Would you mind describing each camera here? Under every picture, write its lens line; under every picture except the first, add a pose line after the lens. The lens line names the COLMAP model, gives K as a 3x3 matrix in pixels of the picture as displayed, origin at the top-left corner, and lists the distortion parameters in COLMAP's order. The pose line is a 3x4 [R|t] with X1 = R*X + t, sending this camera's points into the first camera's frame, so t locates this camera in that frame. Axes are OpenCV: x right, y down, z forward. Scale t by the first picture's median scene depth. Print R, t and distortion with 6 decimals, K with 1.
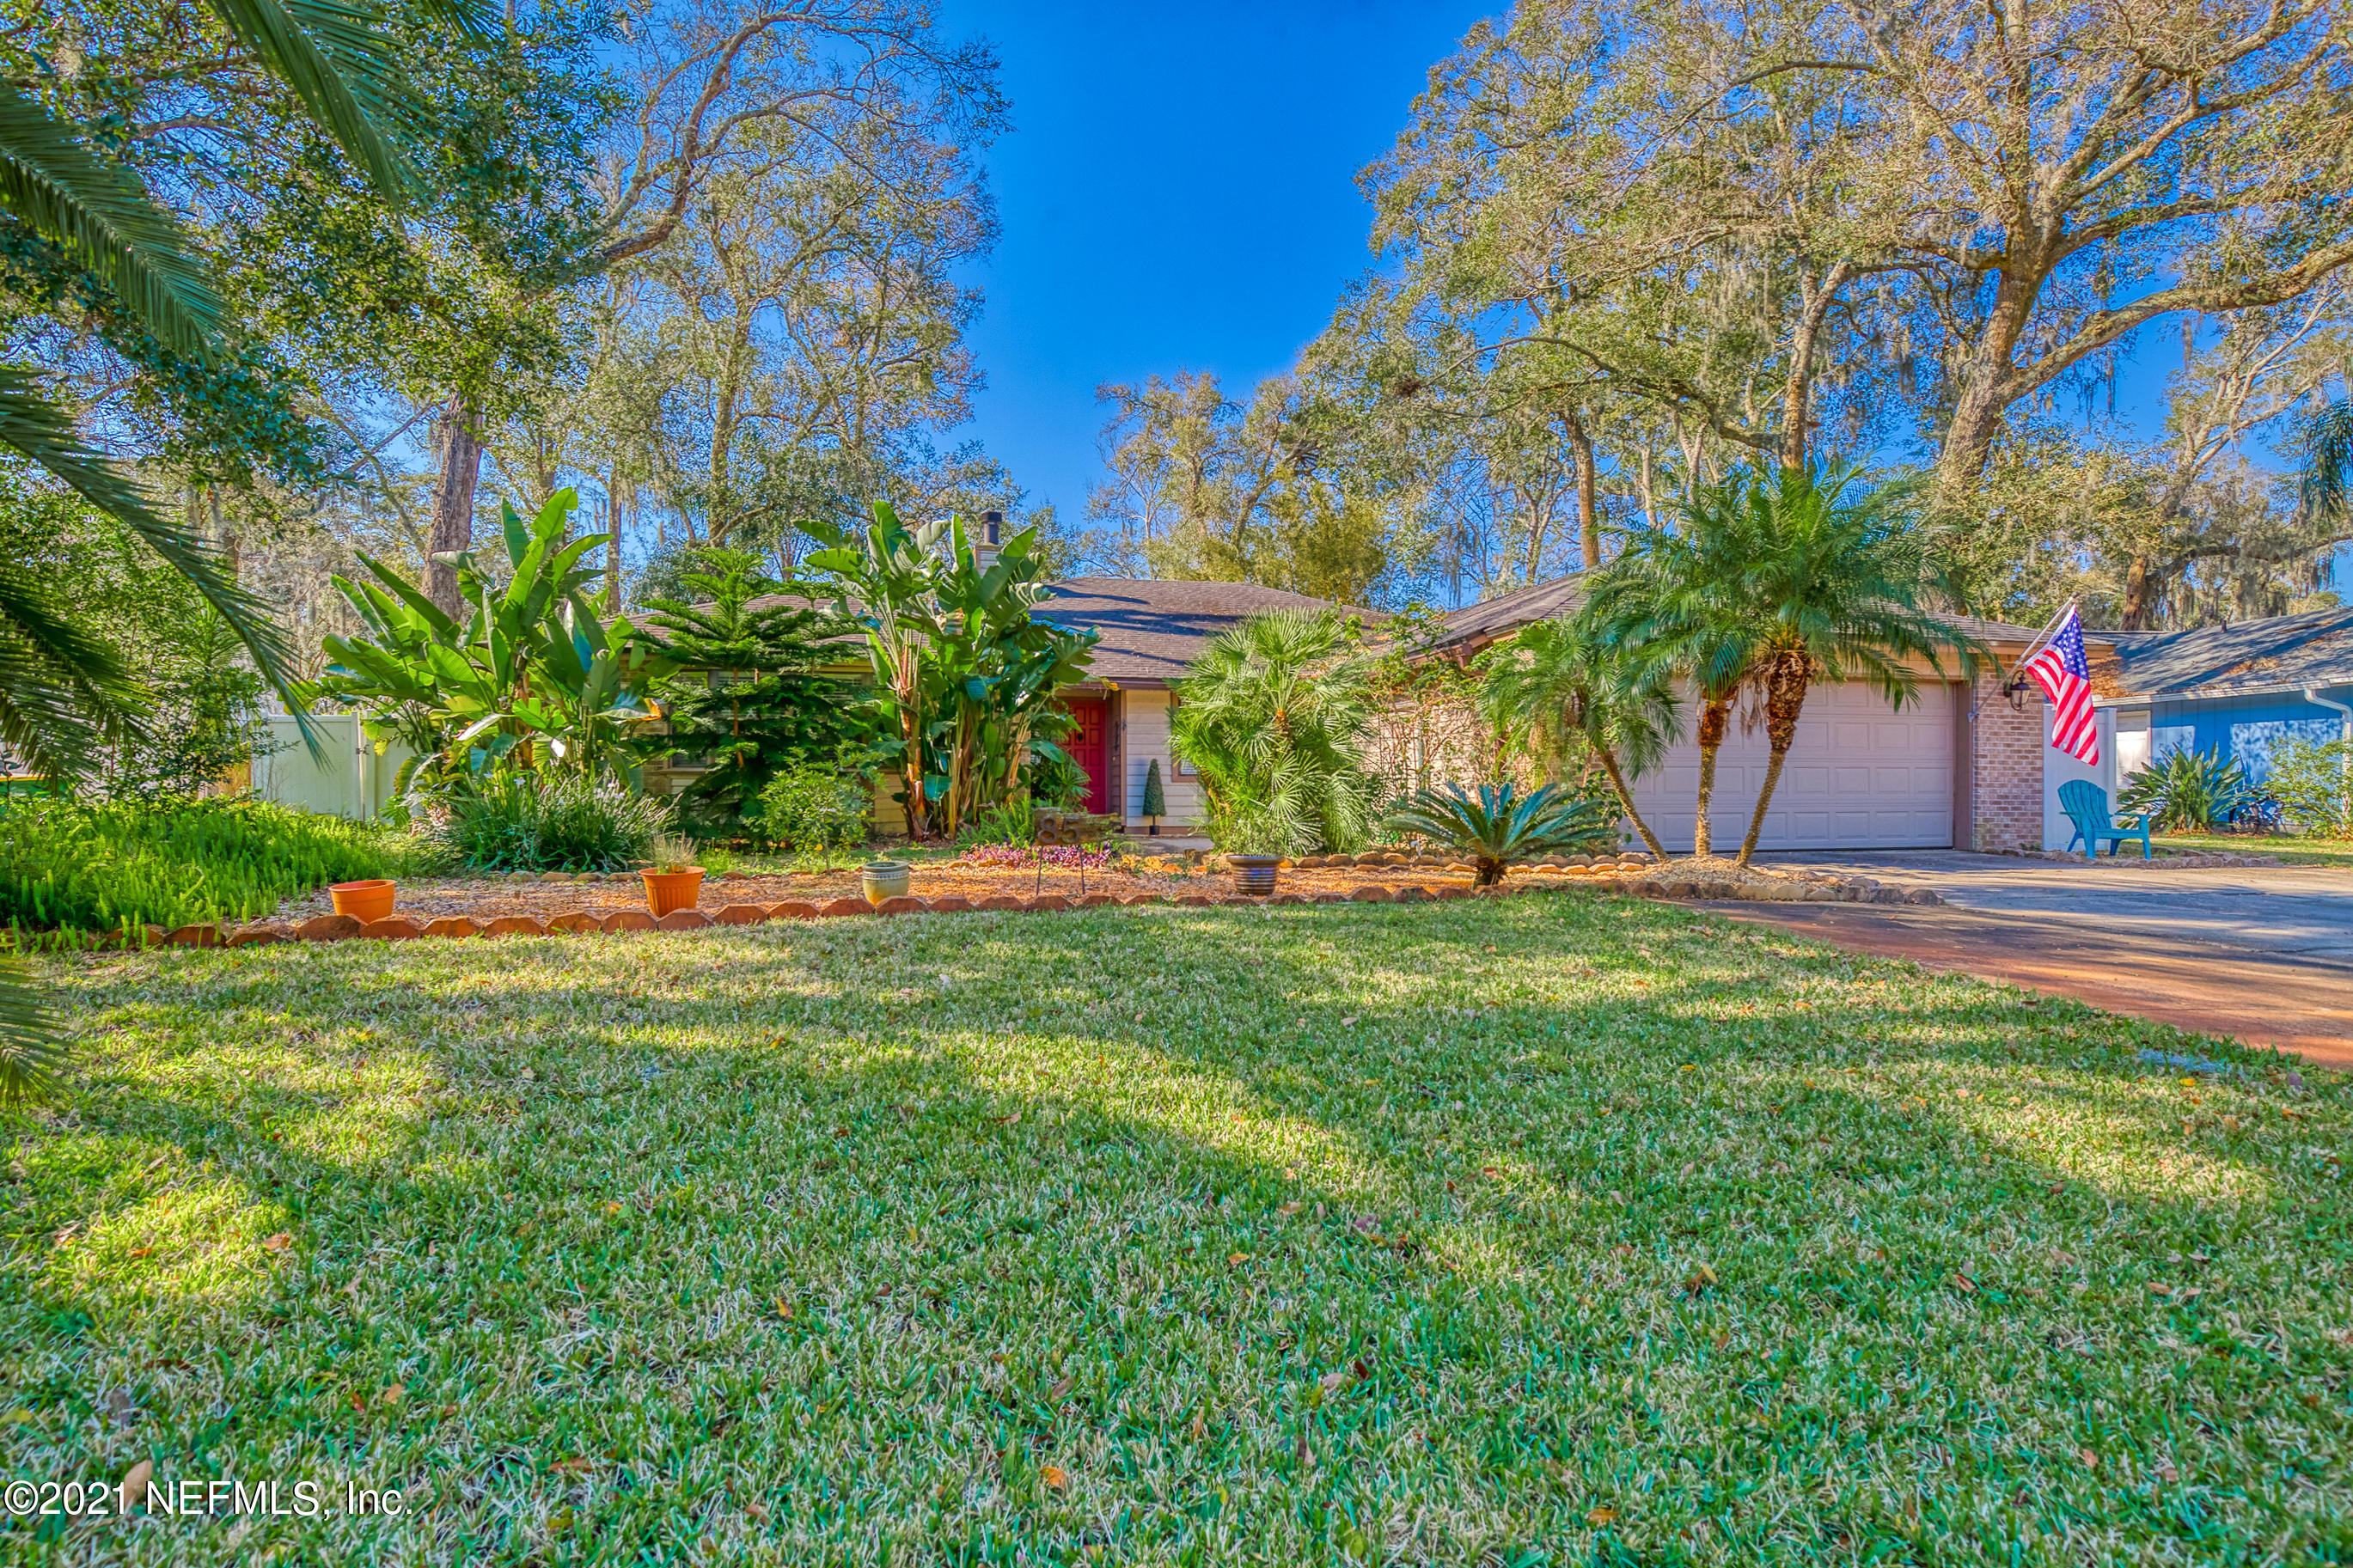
lens RADIAL K [[1059.7, 0, 1181.5], [0, 1059.7, 782.4], [0, 0, 1]] dist [-0.010022, 0.000551]
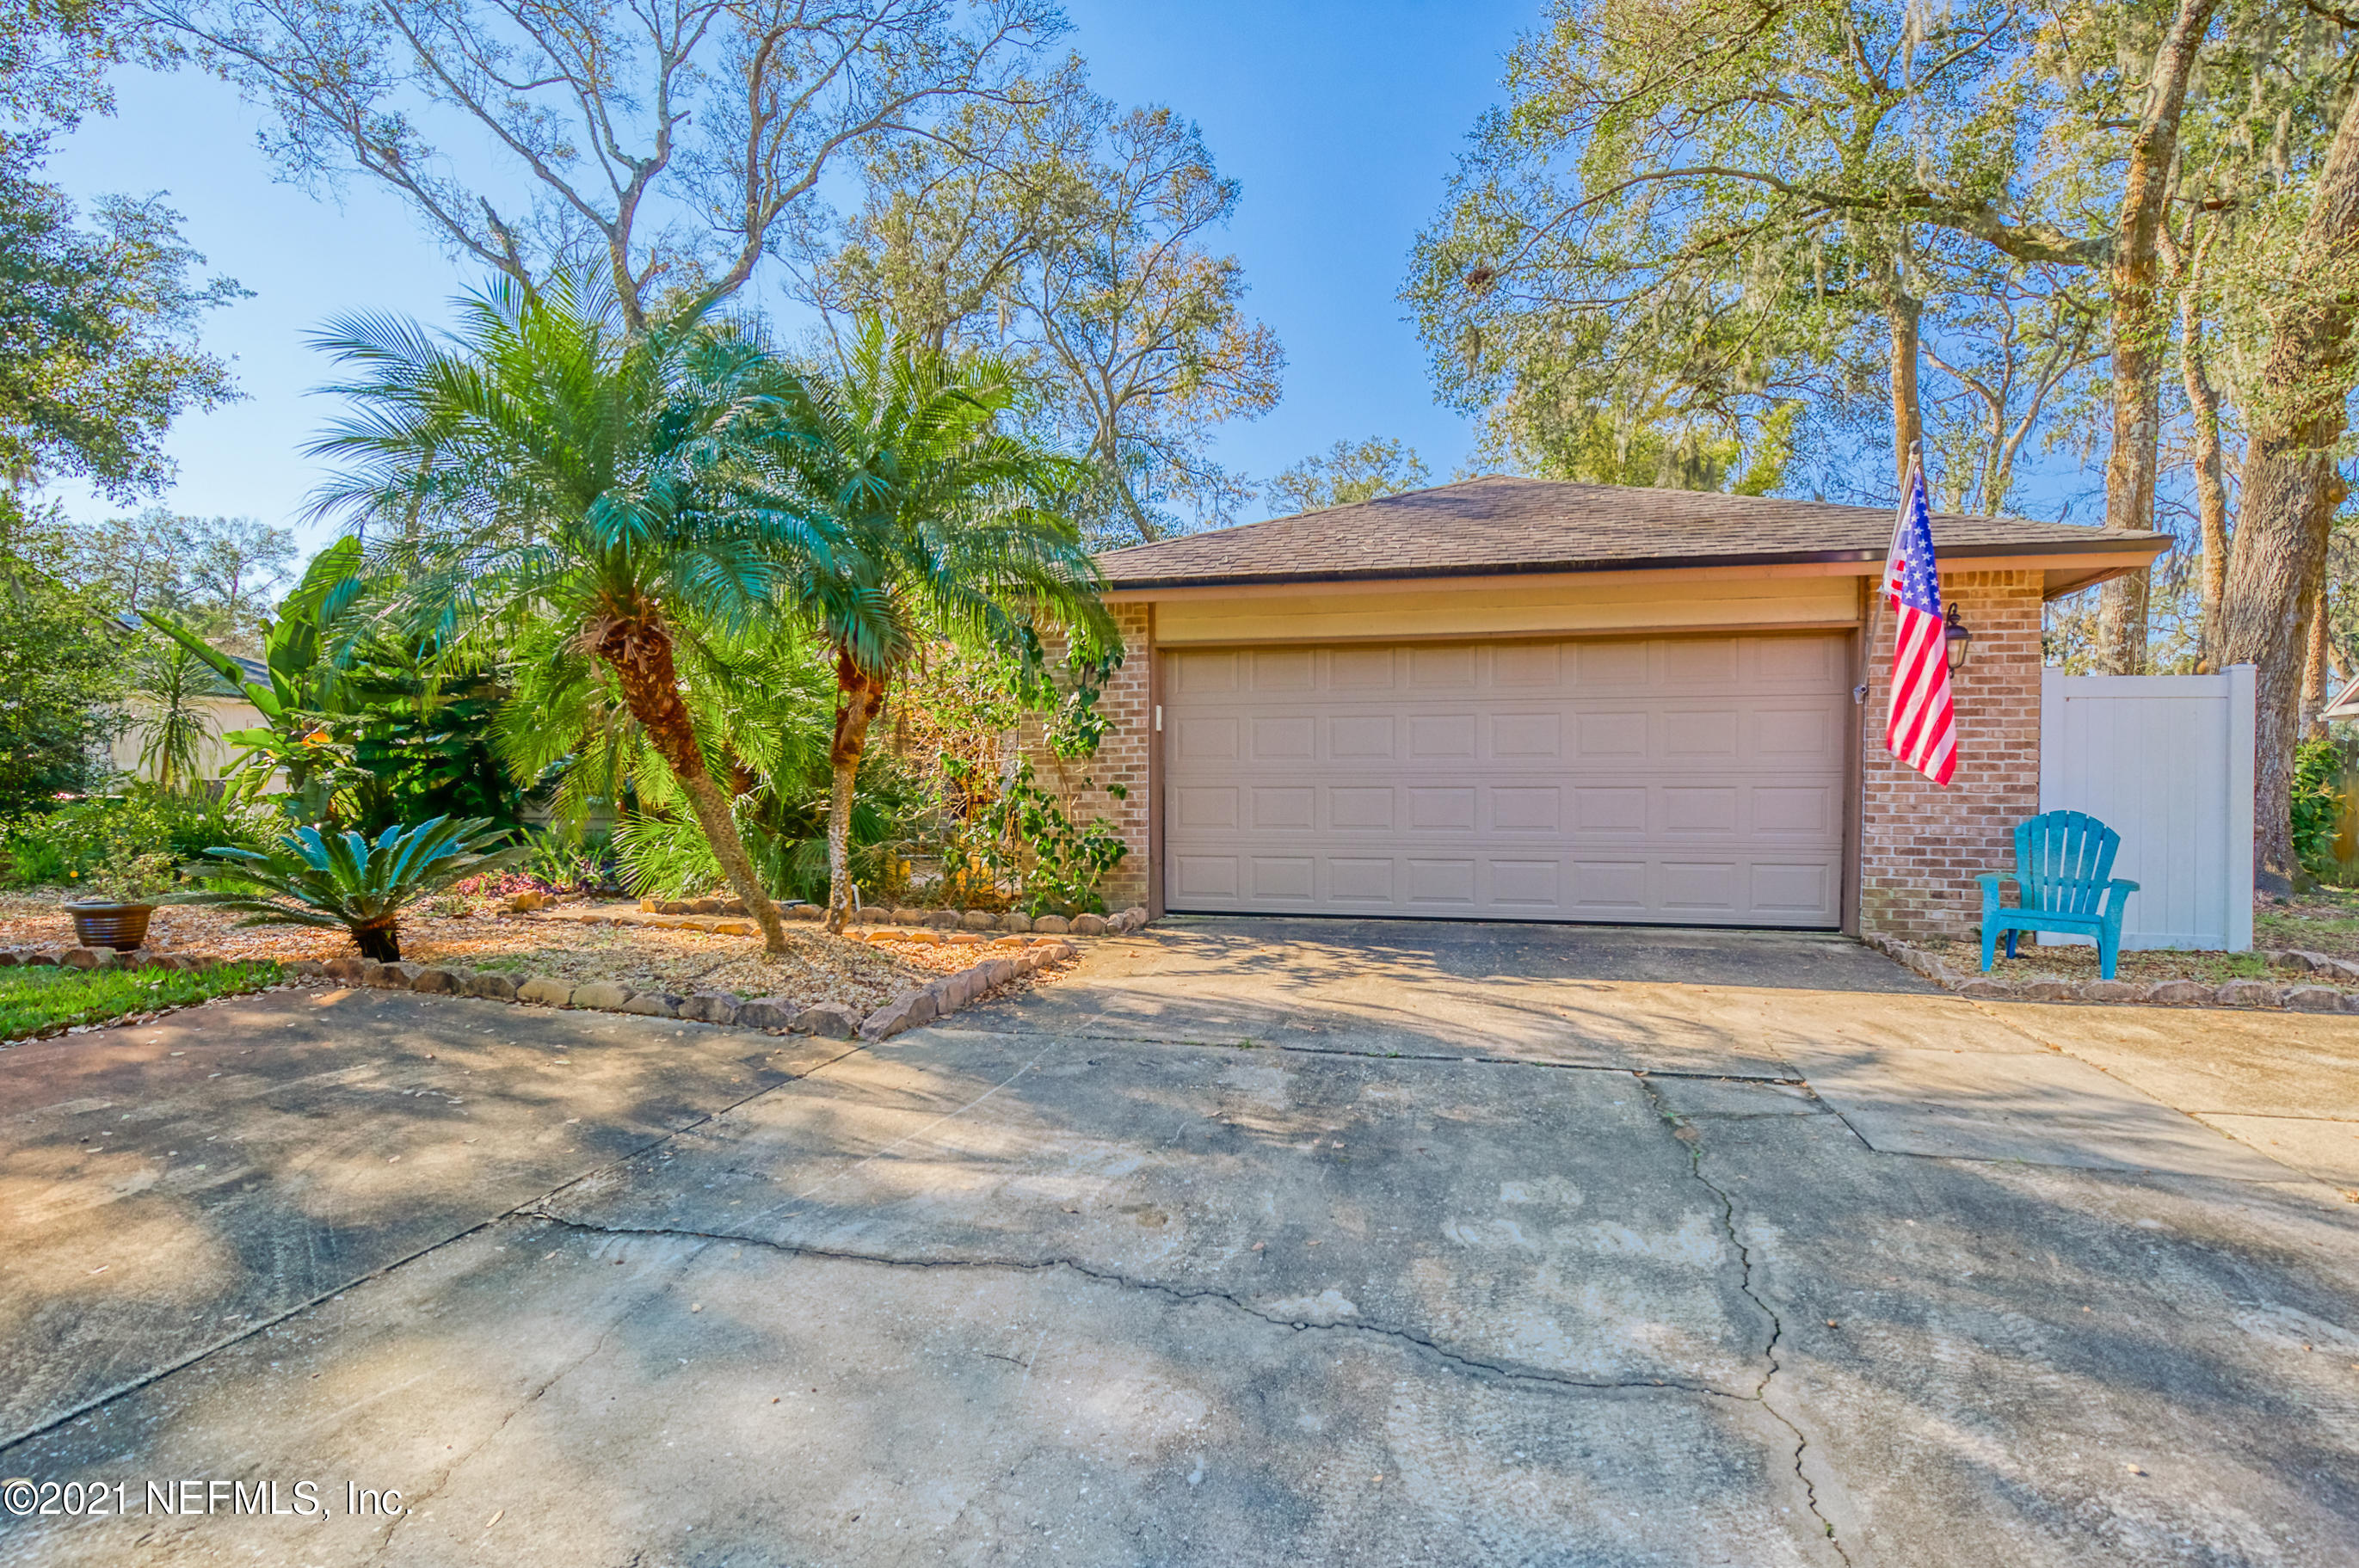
lens RADIAL K [[1131.2, 0, 1235.1], [0, 1131.2, 819.8], [0, 0, 1]] dist [-0.019086, 0.009491]
pose [[0.898405, 0.011268, -0.439023, 0.701372], [-0.000433, 0.999693, 0.024772, -0.010960], [0.439167, -0.022065, 0.898134, 0.322617]]
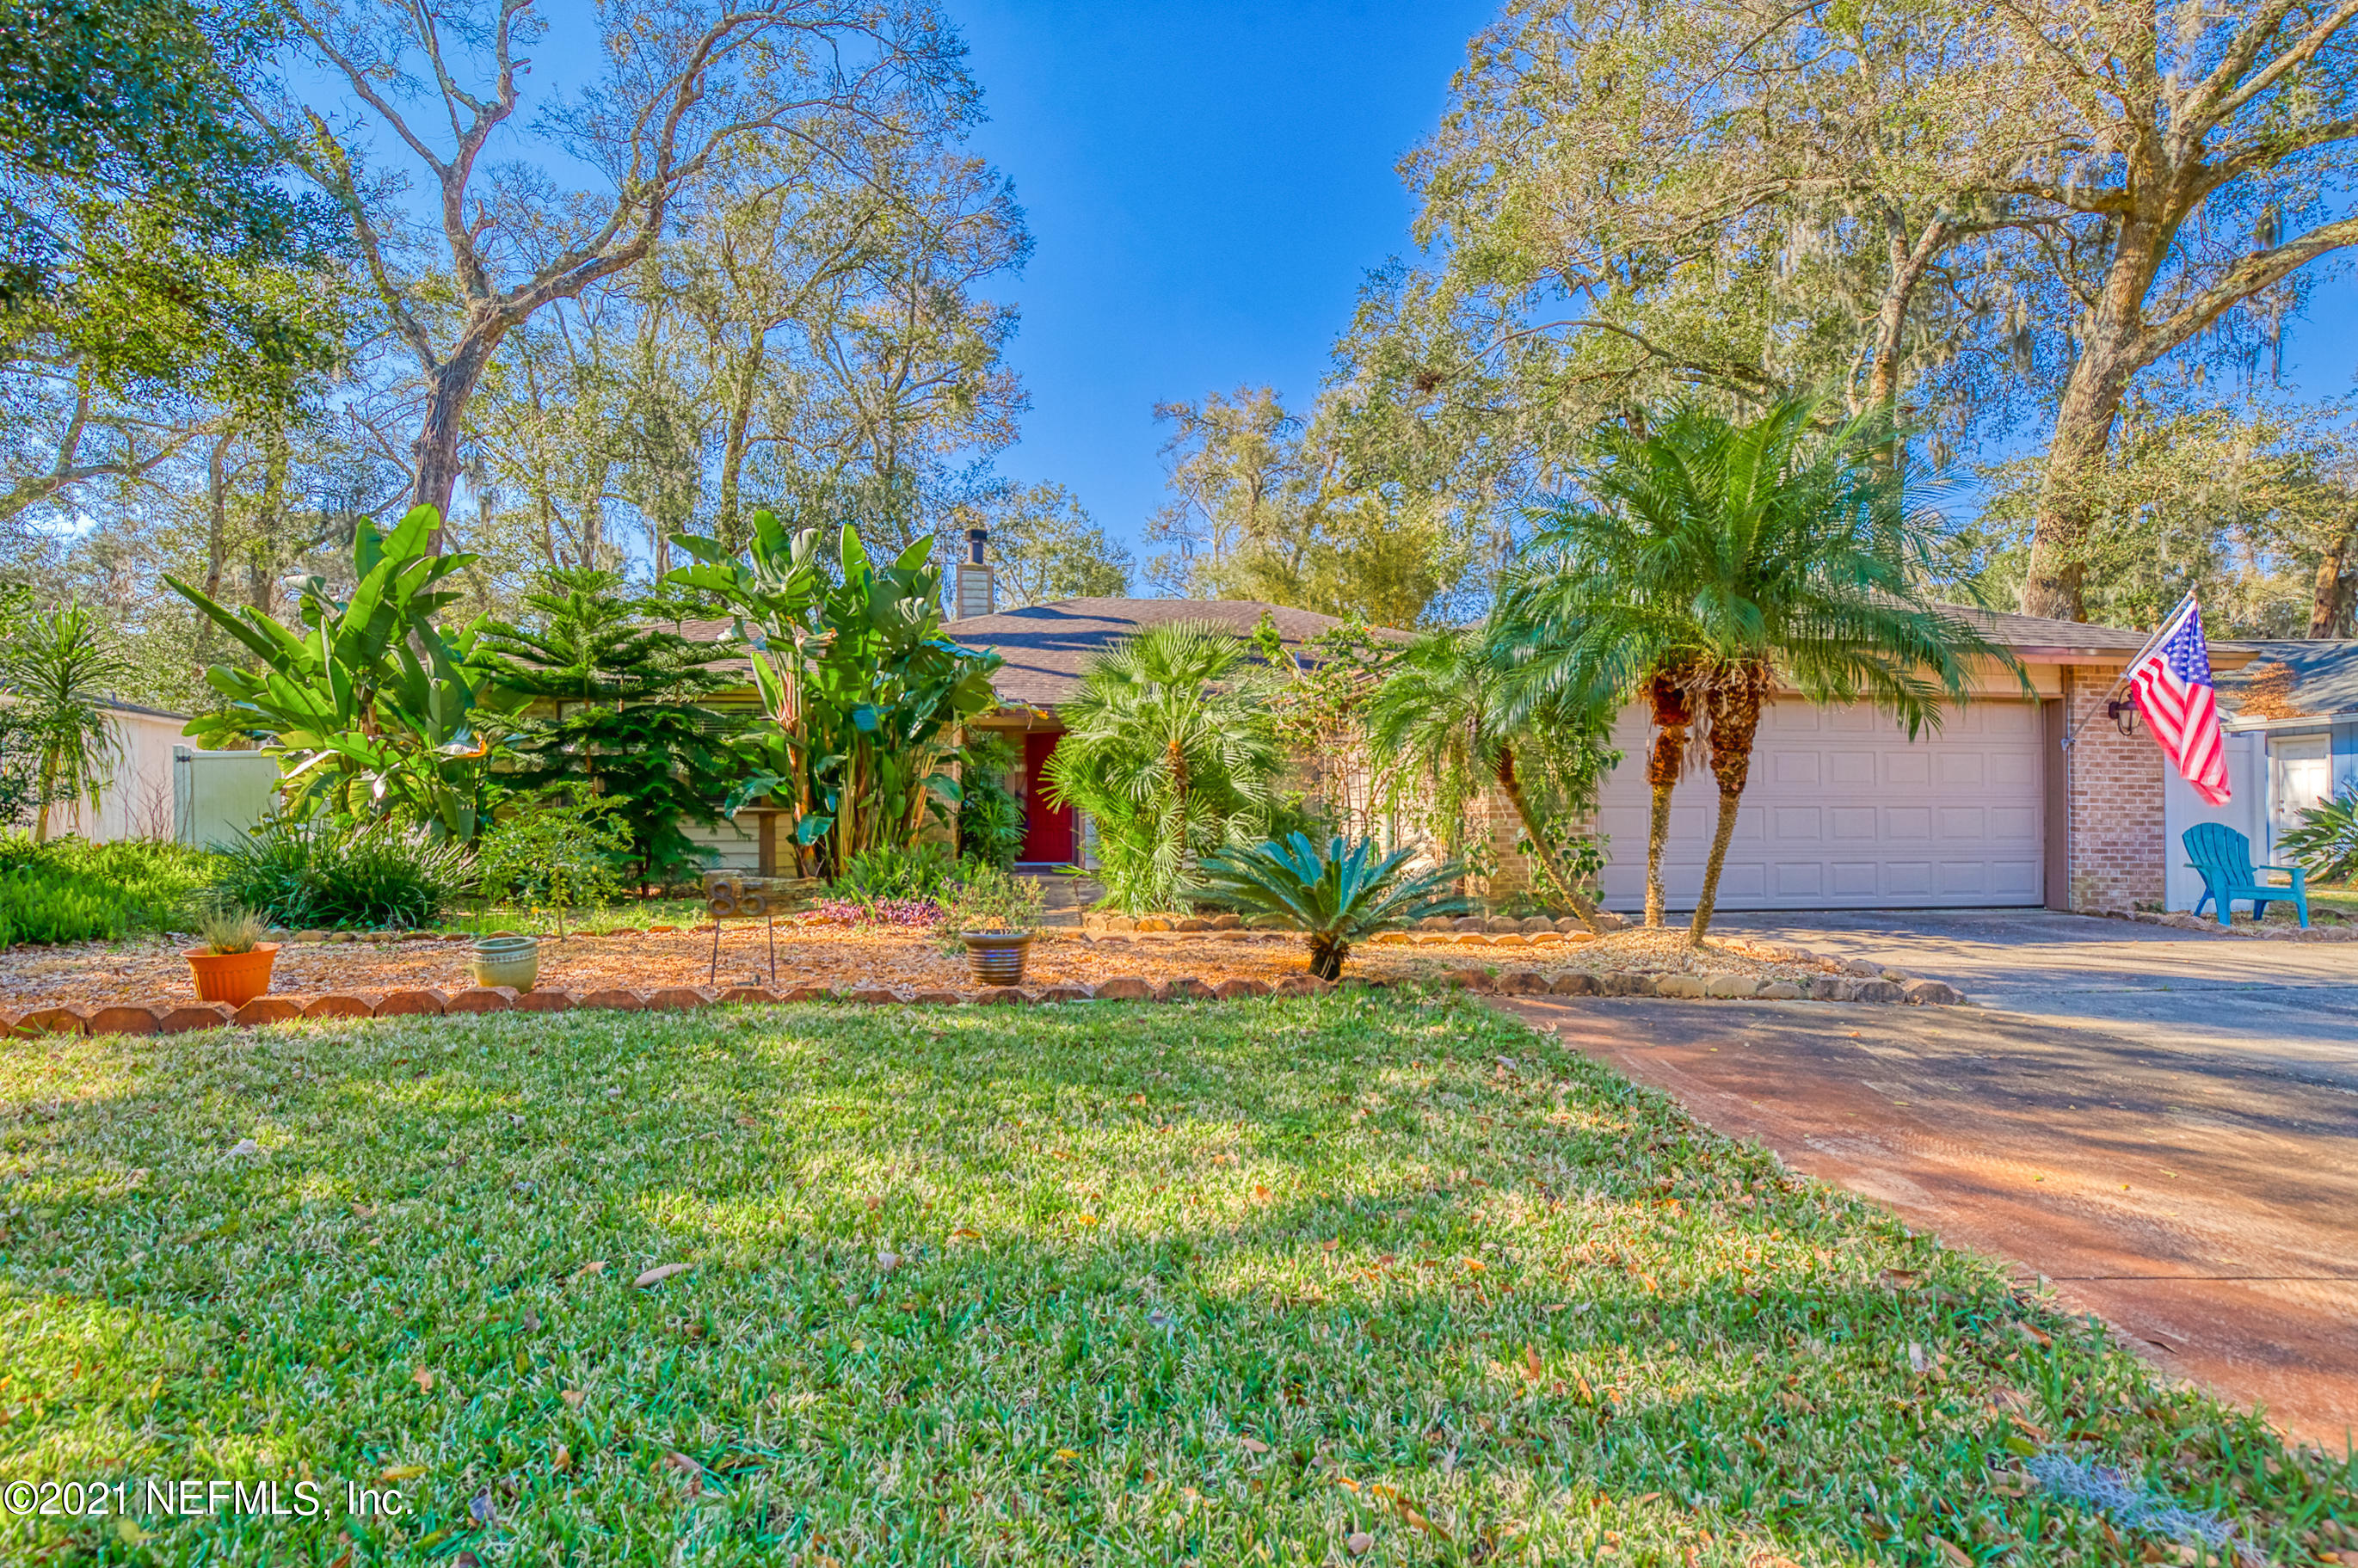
lens RADIAL K [[1077.0, 0, 1182.5], [0, 1077.0, 793.5], [0, 0, 1]] dist [-0.018143, 0.006837]
pose [[0.995712, -0.001055, -0.092499, 0.150400], [-0.000517, 0.999856, -0.016968, -0.010215], [0.092503, 0.016943, 0.995568, 0.125261]]
